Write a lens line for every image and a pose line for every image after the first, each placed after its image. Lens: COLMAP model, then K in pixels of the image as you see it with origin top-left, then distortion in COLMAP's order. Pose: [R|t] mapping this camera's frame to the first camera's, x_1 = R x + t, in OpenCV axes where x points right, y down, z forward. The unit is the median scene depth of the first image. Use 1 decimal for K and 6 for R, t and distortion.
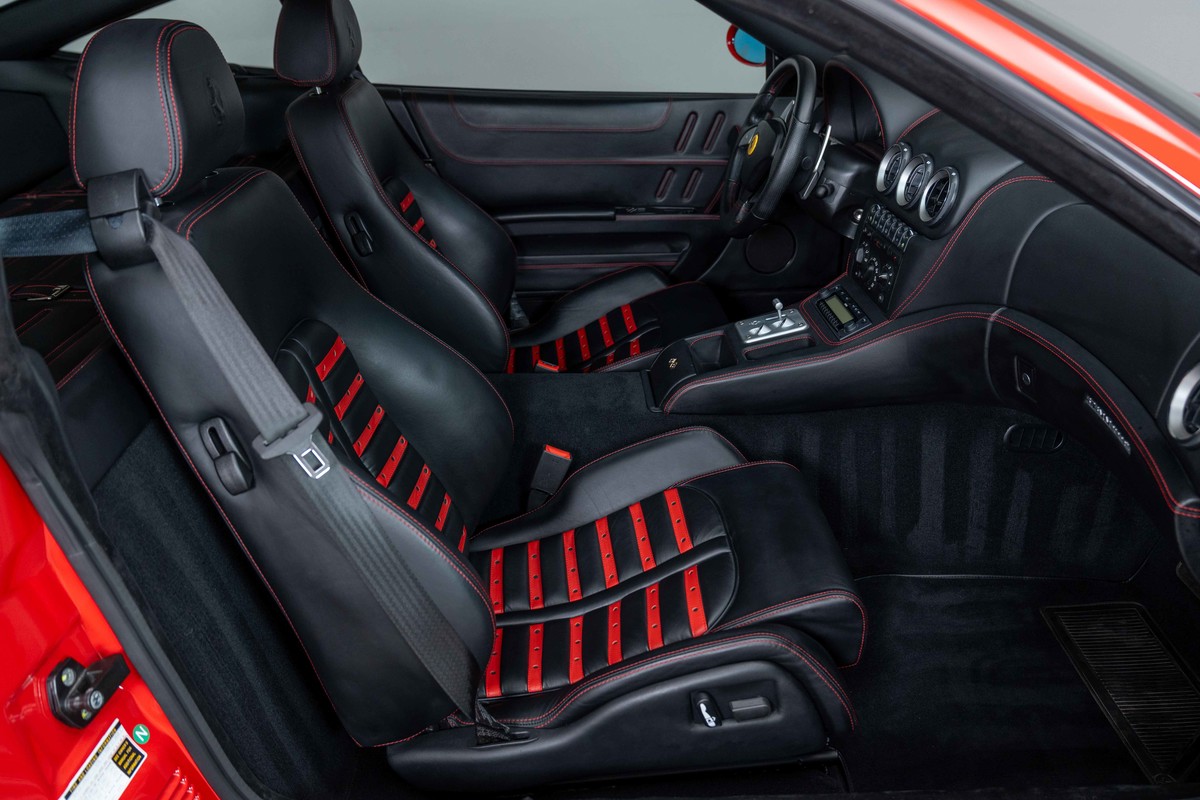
lens RADIAL K [[889.6, 0, 600.0], [0, 889.6, 400.0], [0, 0, 1]] dist [-0.026529, -0.000422]
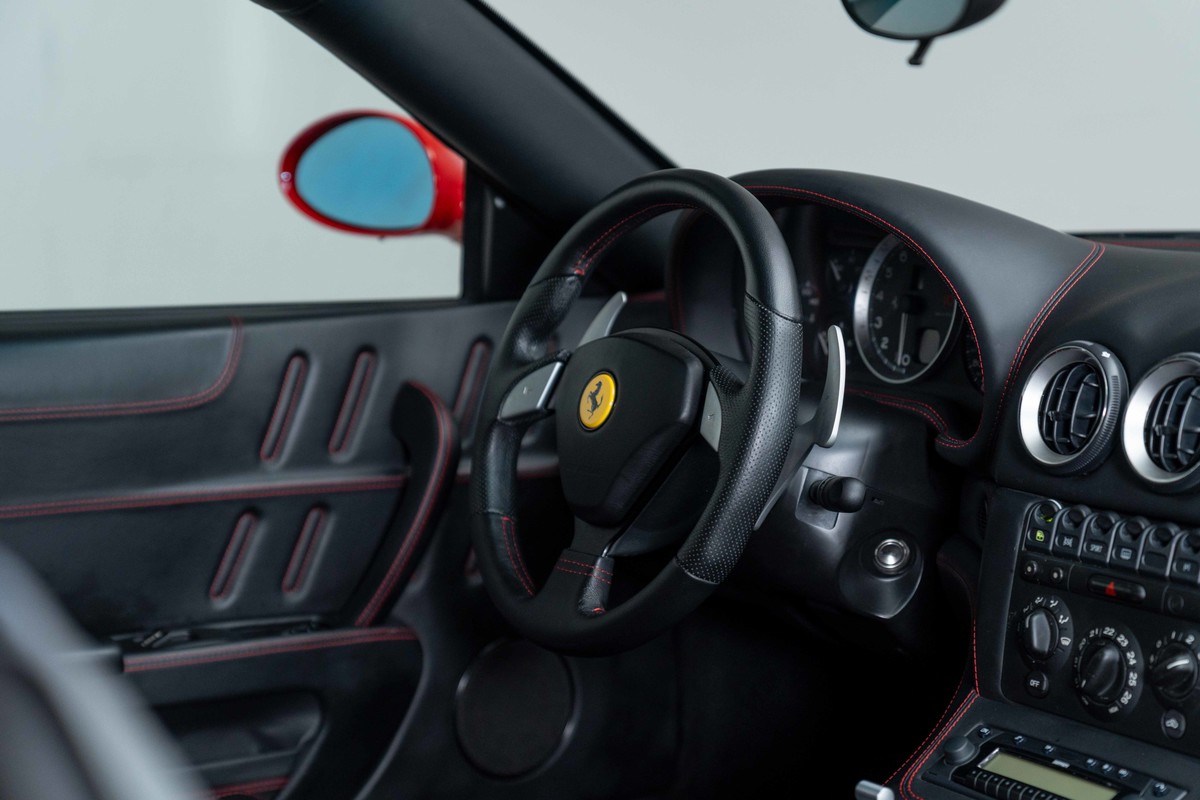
lens RADIAL K [[2449.9, 0, 600.0], [0, 2449.9, 400.0], [0, 0, 1]] dist [0.013757, 0.103902]
pose [[0.875702, -0.061439, 0.478928, -0.324667], [0.216910, 0.936212, -0.276510, -0.007220], [-0.431389, 0.346025, 0.833169, 0.158528]]
